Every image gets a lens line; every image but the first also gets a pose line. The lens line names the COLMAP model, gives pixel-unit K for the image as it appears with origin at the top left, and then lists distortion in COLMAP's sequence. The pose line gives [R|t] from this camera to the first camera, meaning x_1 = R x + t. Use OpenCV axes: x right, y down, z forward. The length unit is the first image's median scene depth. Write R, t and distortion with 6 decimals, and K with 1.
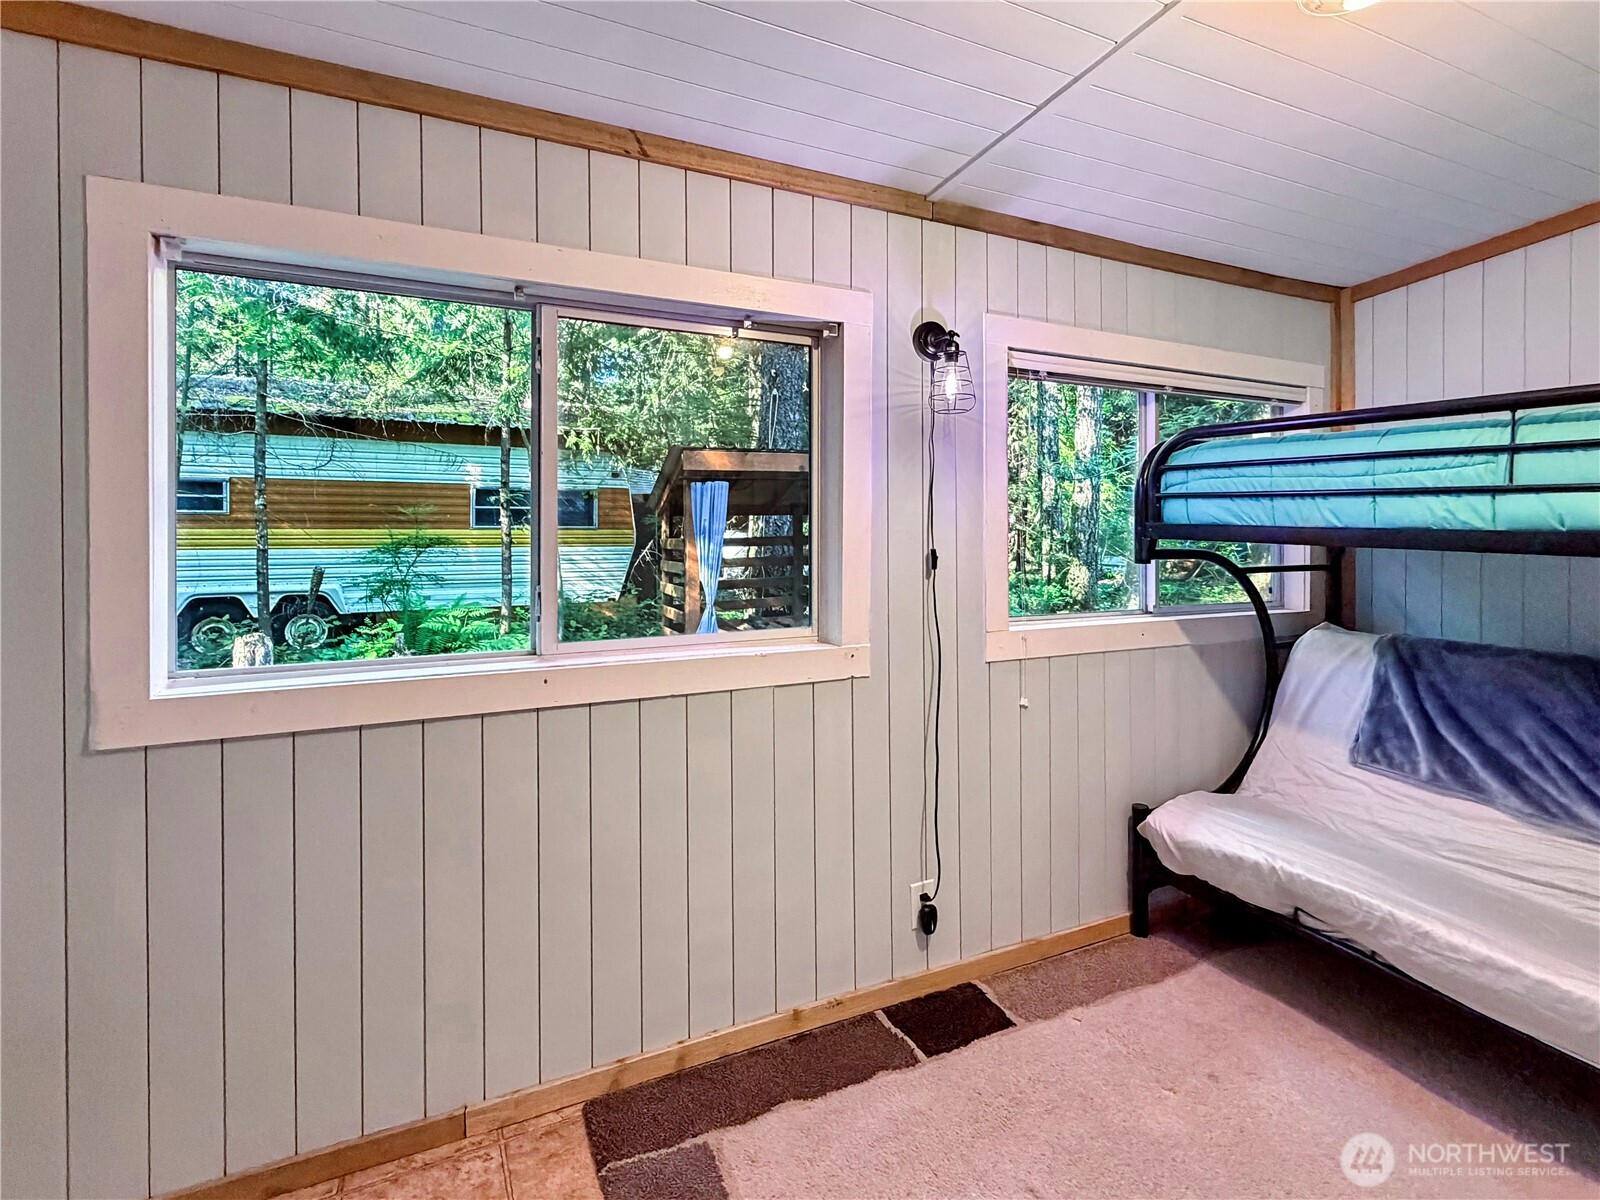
lens RADIAL K [[809.1, 0, 846.9], [0, 809.1, 522.8], [0, 0, 1]] dist [0.037306, -0.005616]
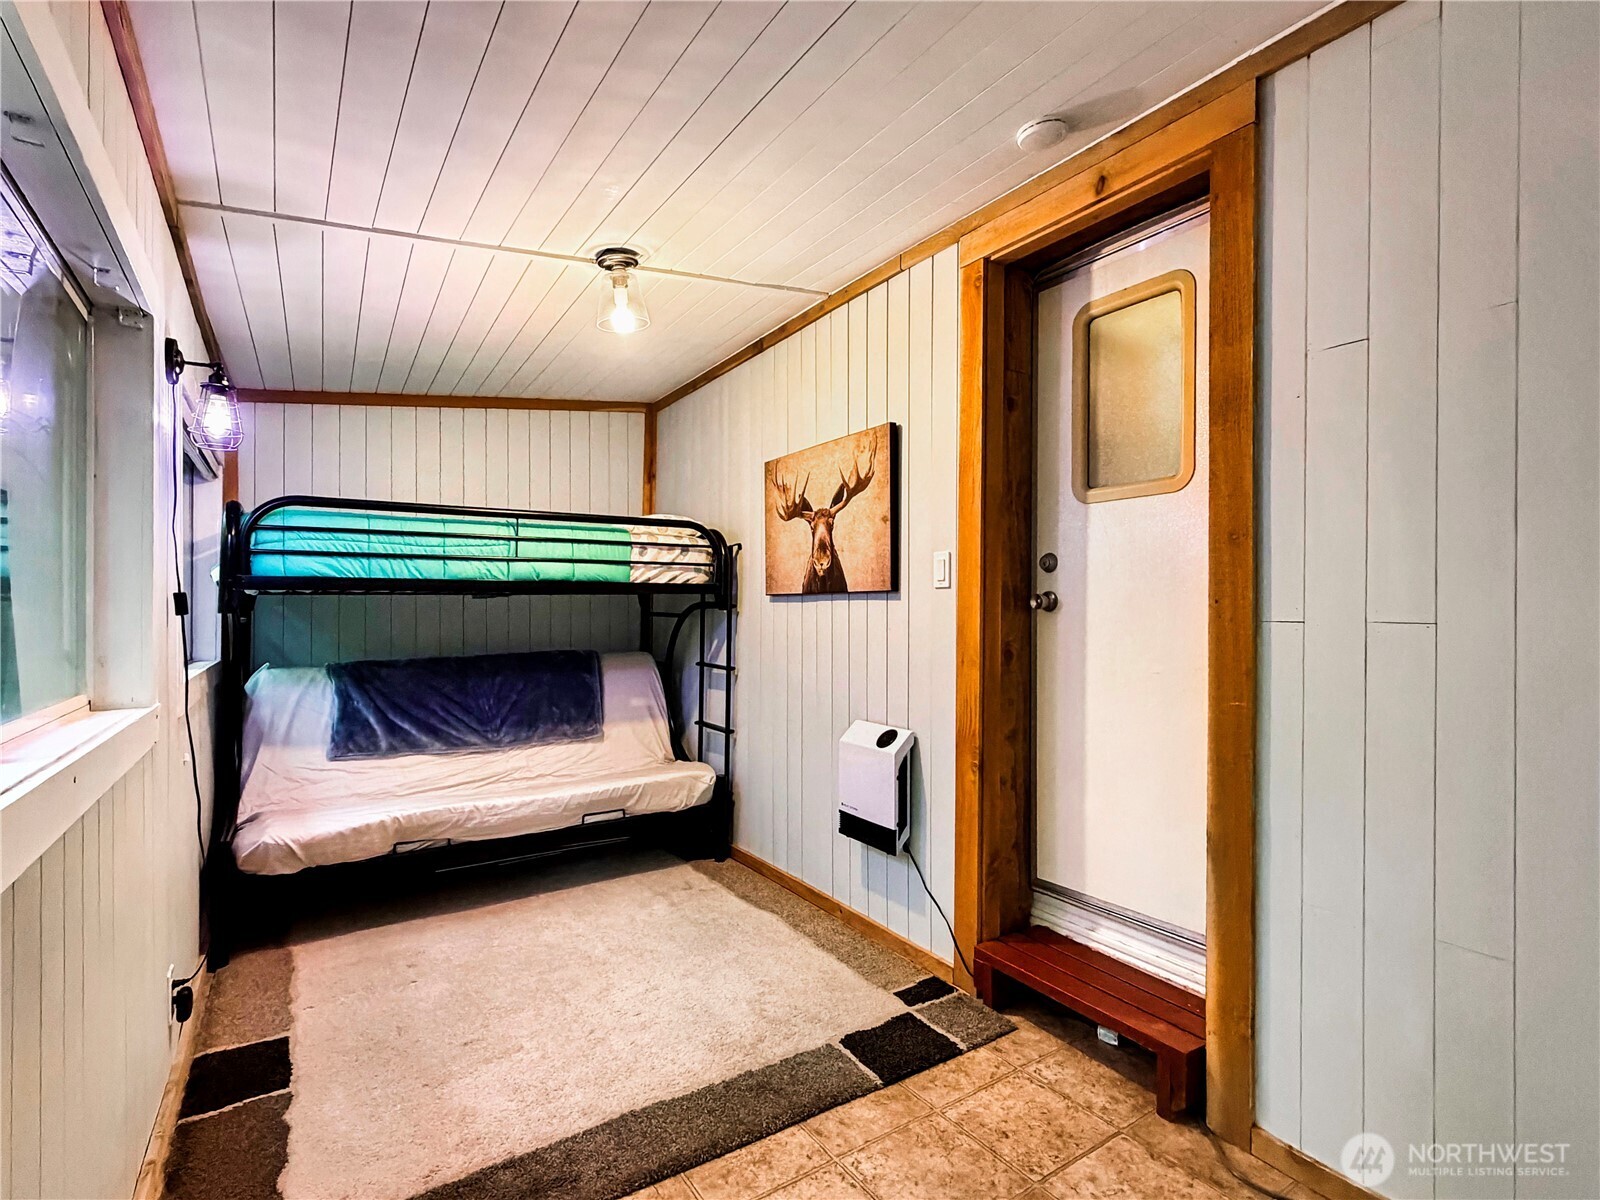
lens RADIAL K [[809.1, 0, 800.1], [0, 809.1, 602.7], [0, 0, 1]] dist [0.037306, -0.005616]
pose [[-0.103914, -0.000233, 0.994586, -0.898920], [0.013881, 0.999902, 0.001685, 0.051205], [-0.994489, 0.013981, -0.103901, 0.420879]]
